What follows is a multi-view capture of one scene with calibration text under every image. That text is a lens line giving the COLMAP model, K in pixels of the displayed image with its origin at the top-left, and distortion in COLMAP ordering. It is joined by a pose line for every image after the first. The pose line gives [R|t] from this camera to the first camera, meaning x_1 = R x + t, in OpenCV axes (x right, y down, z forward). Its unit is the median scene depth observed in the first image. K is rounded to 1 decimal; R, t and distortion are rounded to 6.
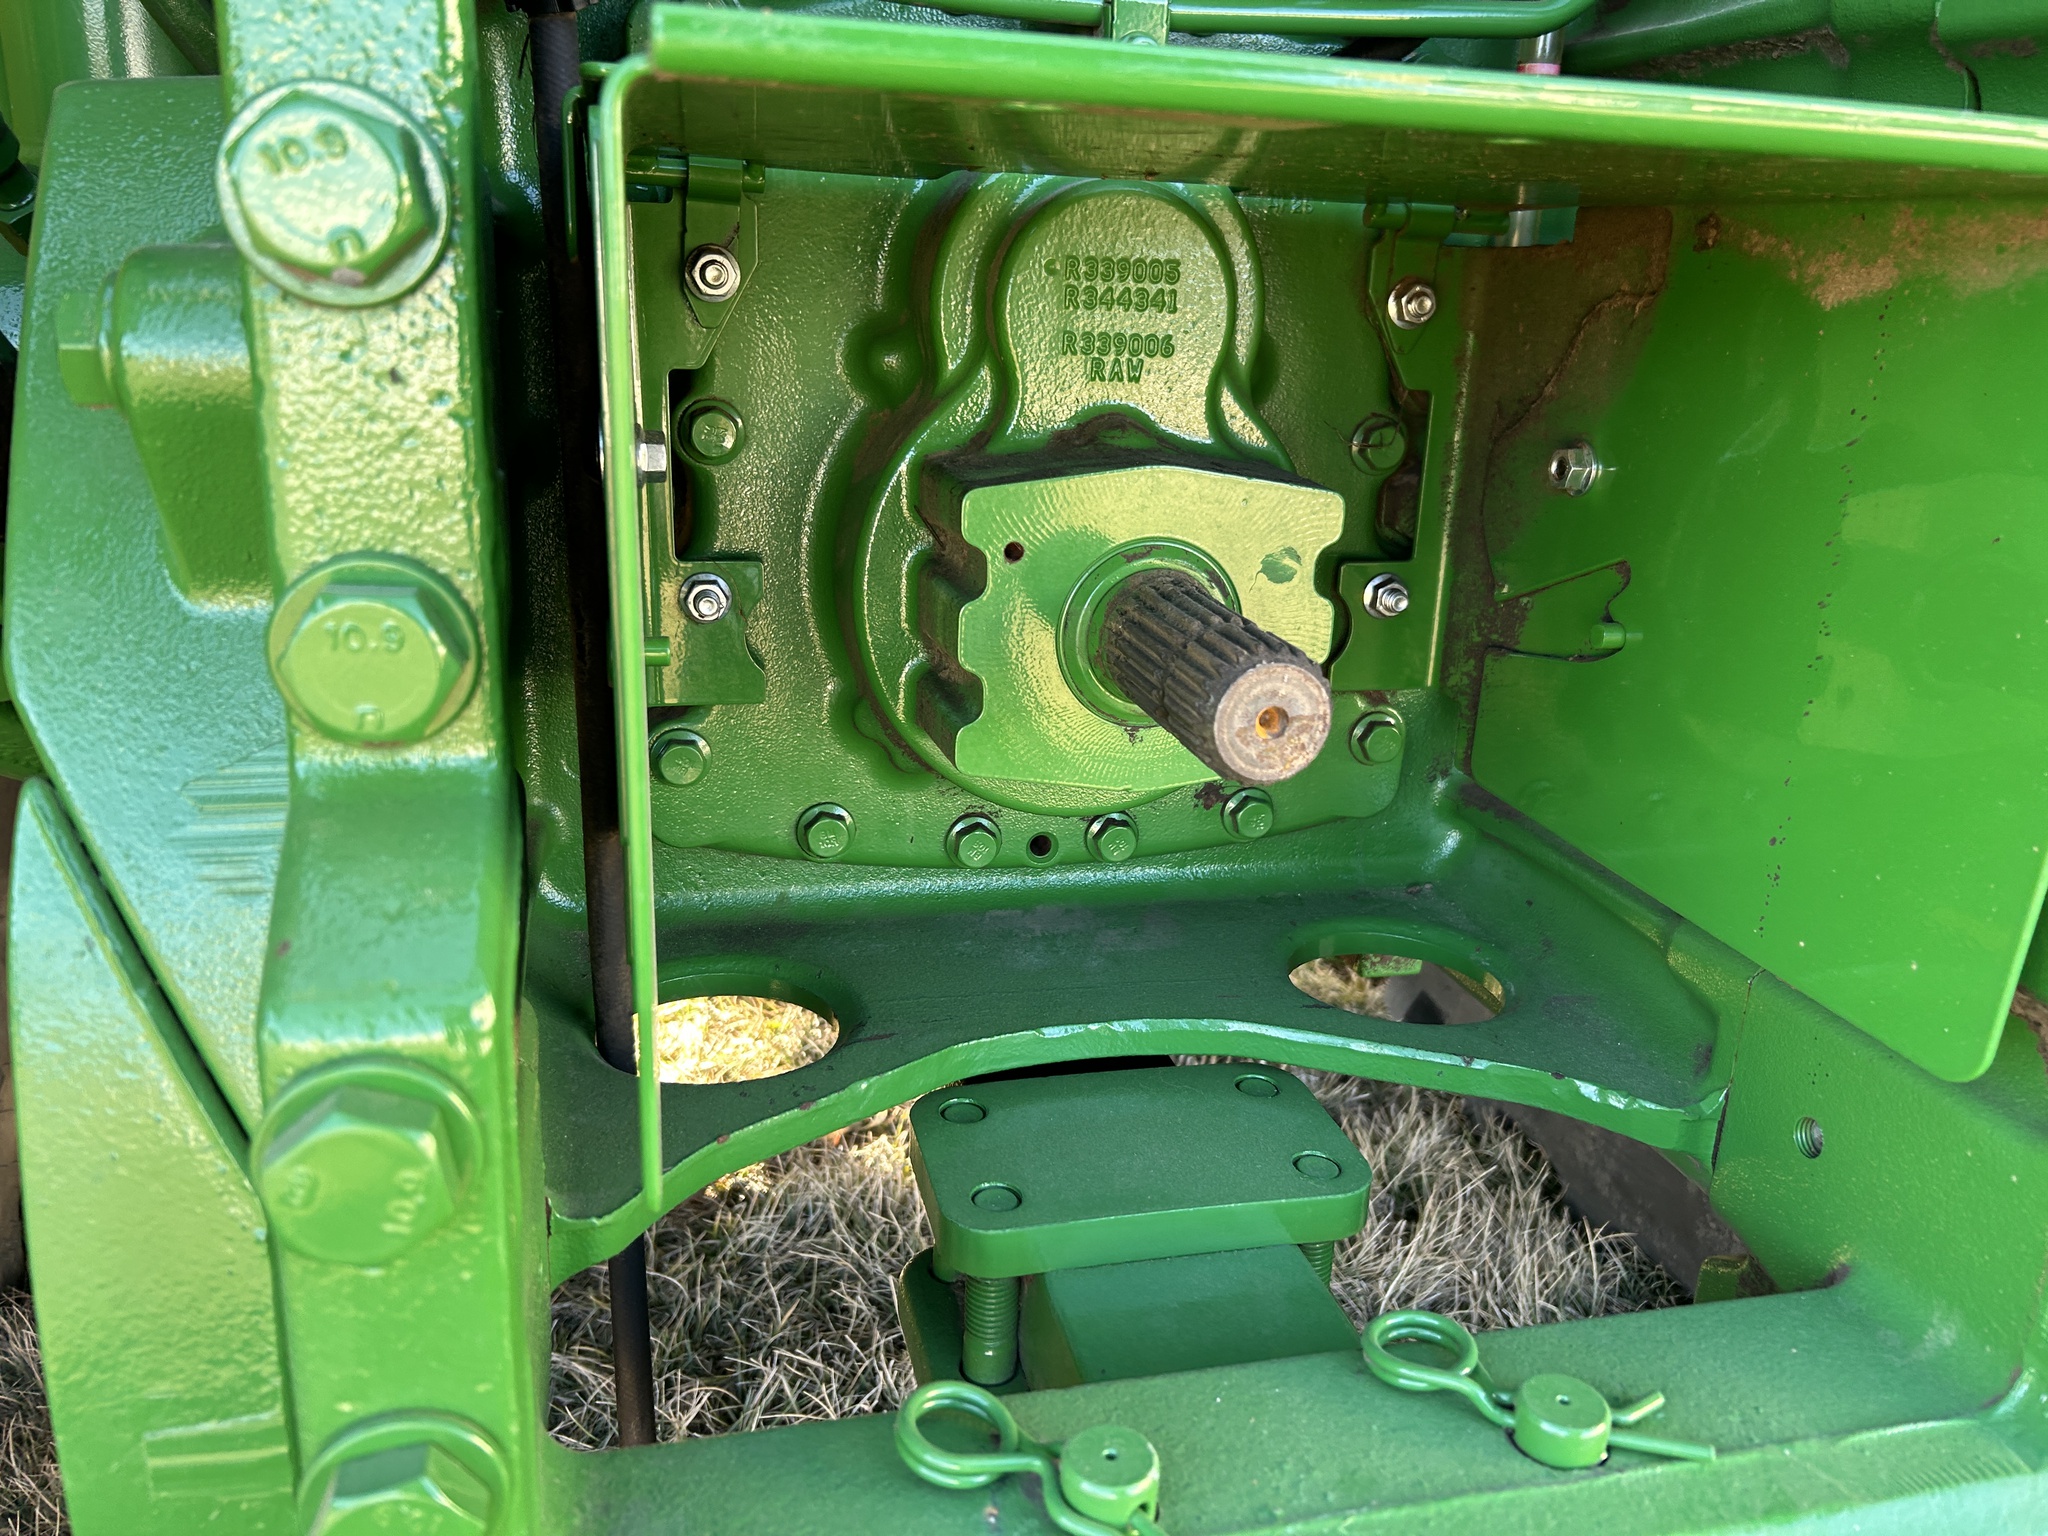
lens RADIAL K [[1584.4, 0, 992.9], [0, 1584.4, 773.7], [0, 0, 1]] dist [0.007239, 0.008854]
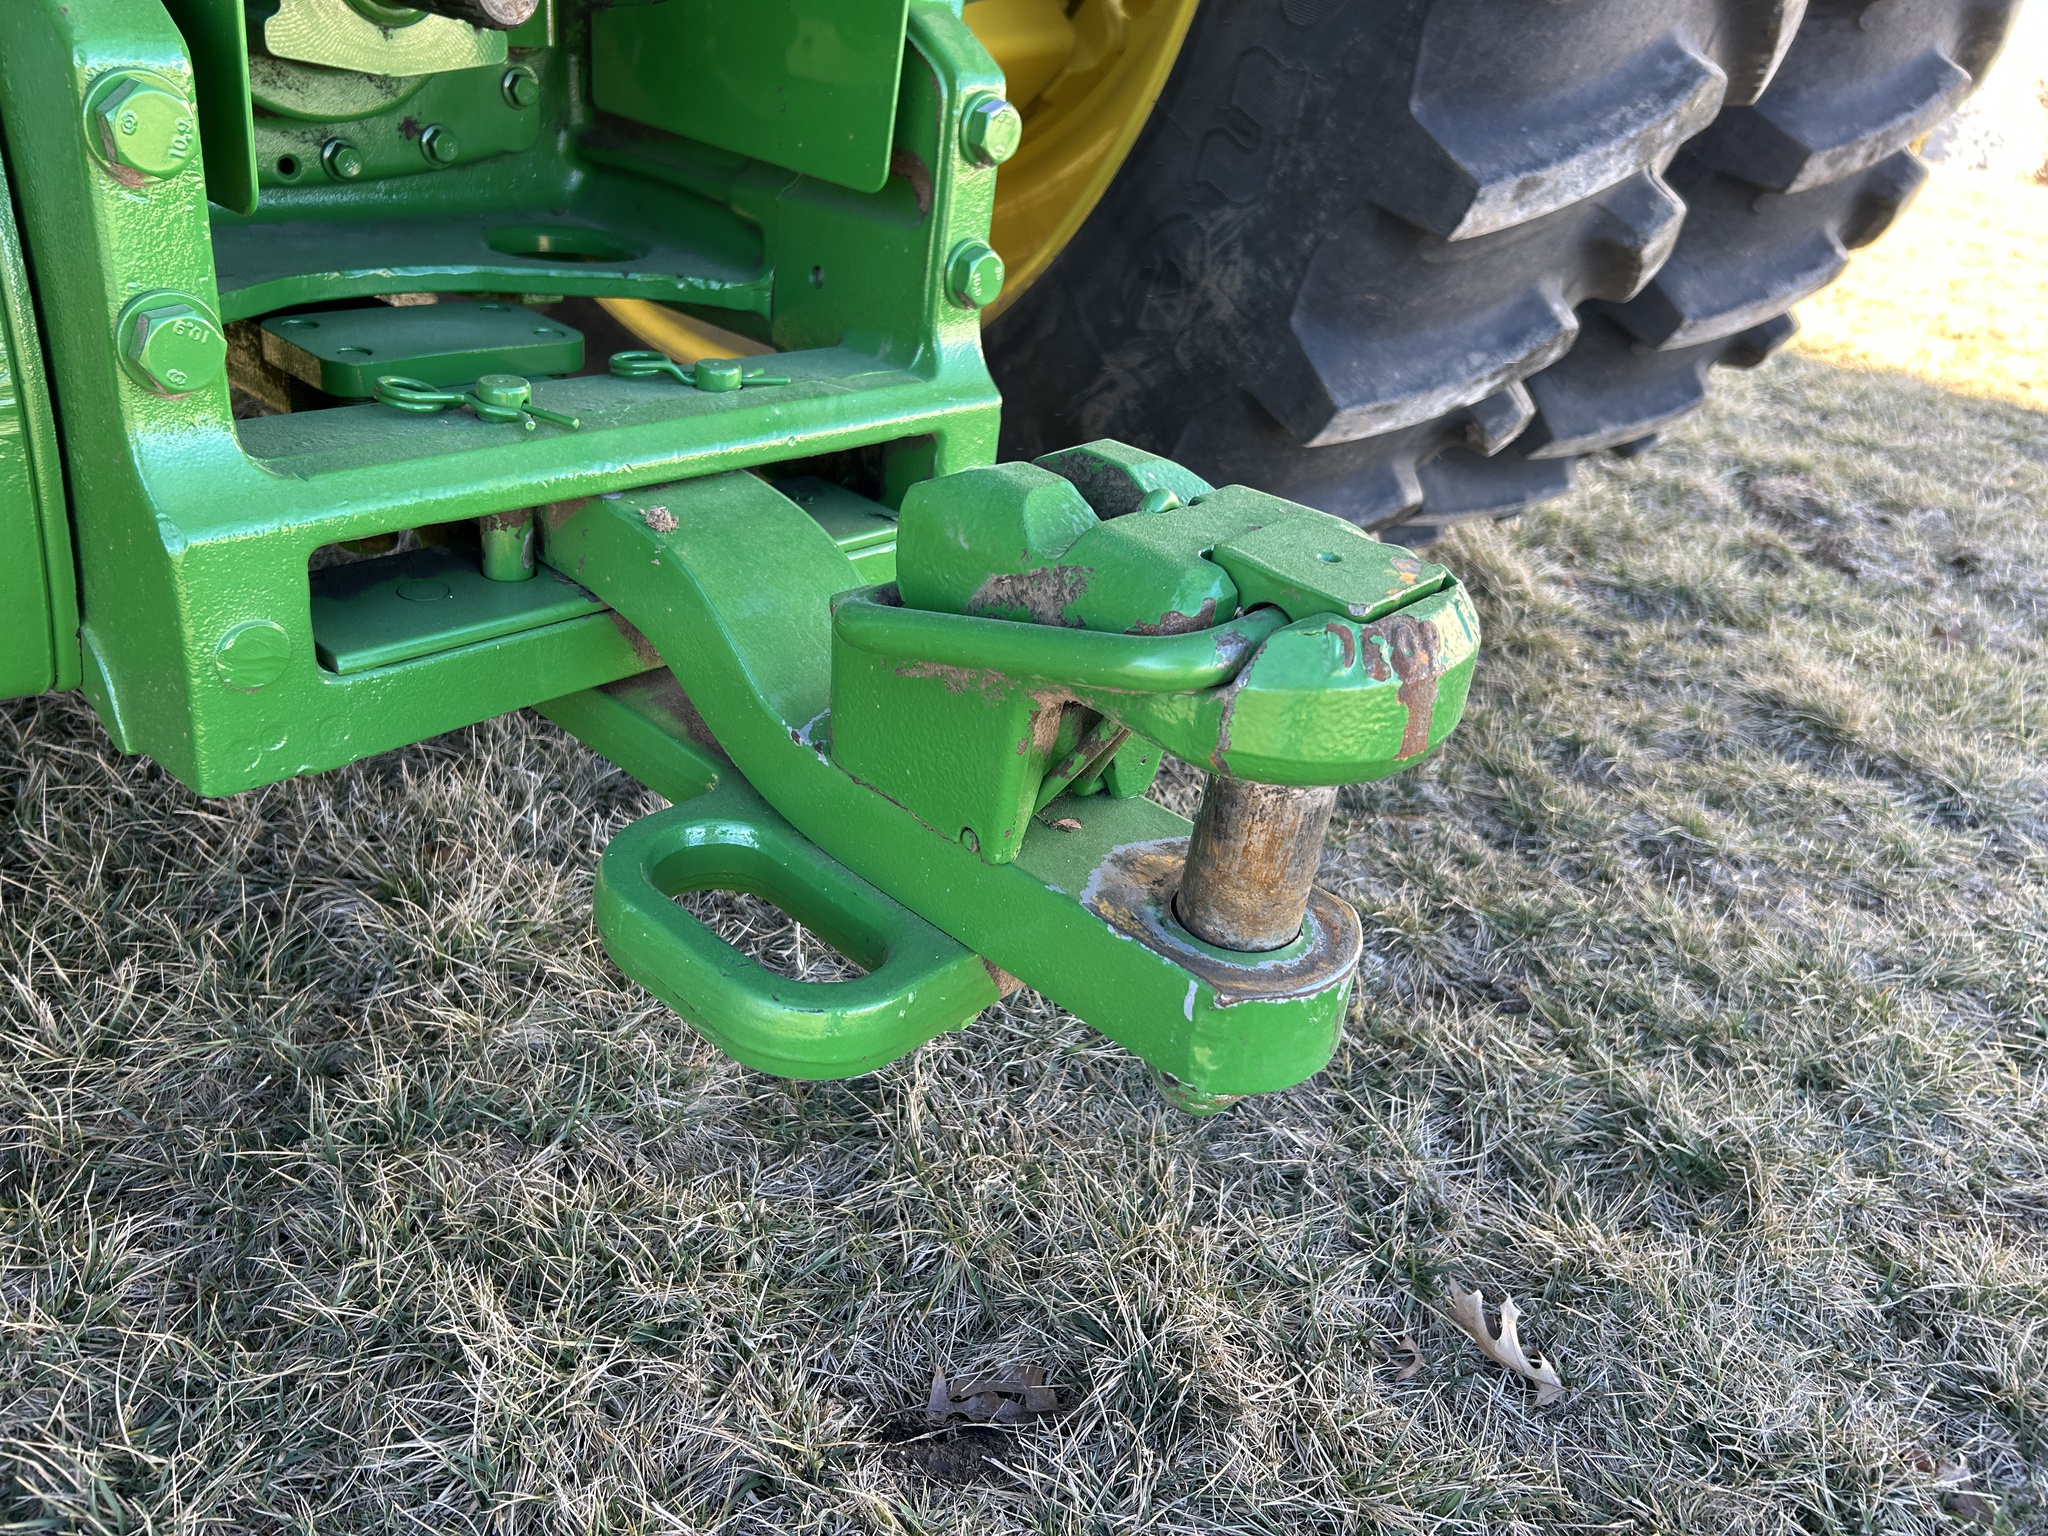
lens RADIAL K [[1584.4, 0, 992.9], [0, 1584.4, 773.7], [0, 0, 1]] dist [0.007239, 0.008854]
pose [[0.824782, -0.216658, 0.522296, -0.317728], [0.087709, 0.961522, 0.260352, 0.261891], [-0.558607, -0.168924, 0.812049, -0.551735]]
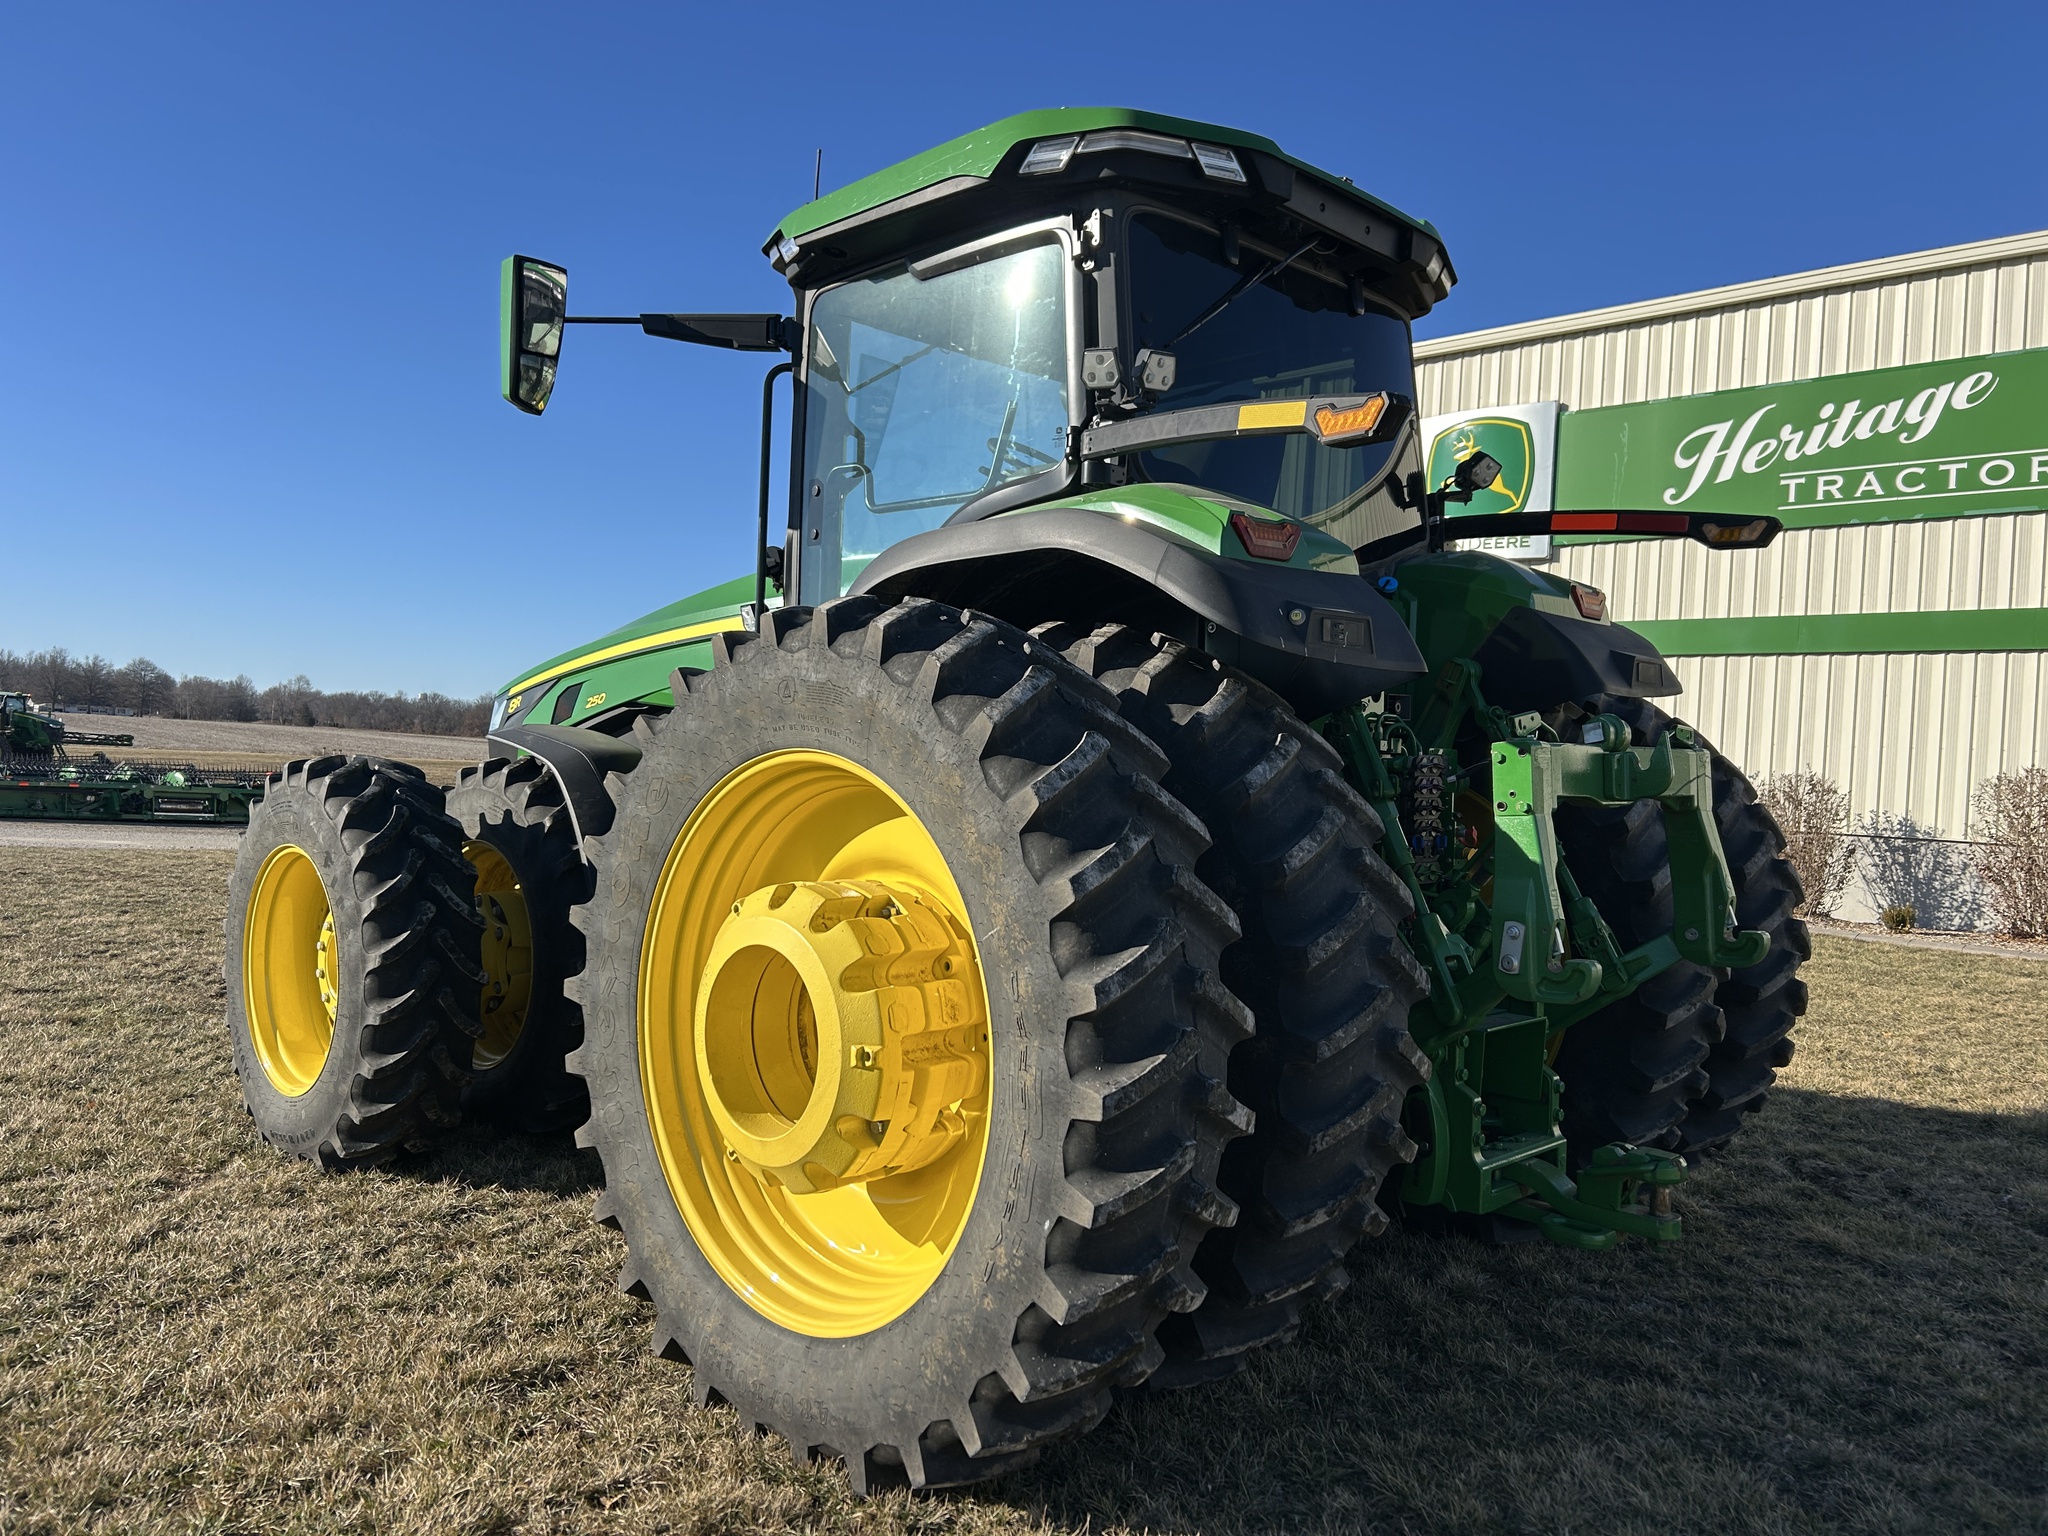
lens RADIAL K [[1584.4, 0, 992.9], [0, 1584.4, 773.7], [0, 0, 1]] dist [0.007239, 0.008854]
pose [[0.851154, -0.030970, 0.524001, -6.374793], [0.174661, 0.958085, -0.227083, -0.170745], [-0.495005, 0.284806, 0.820887, -5.096658]]
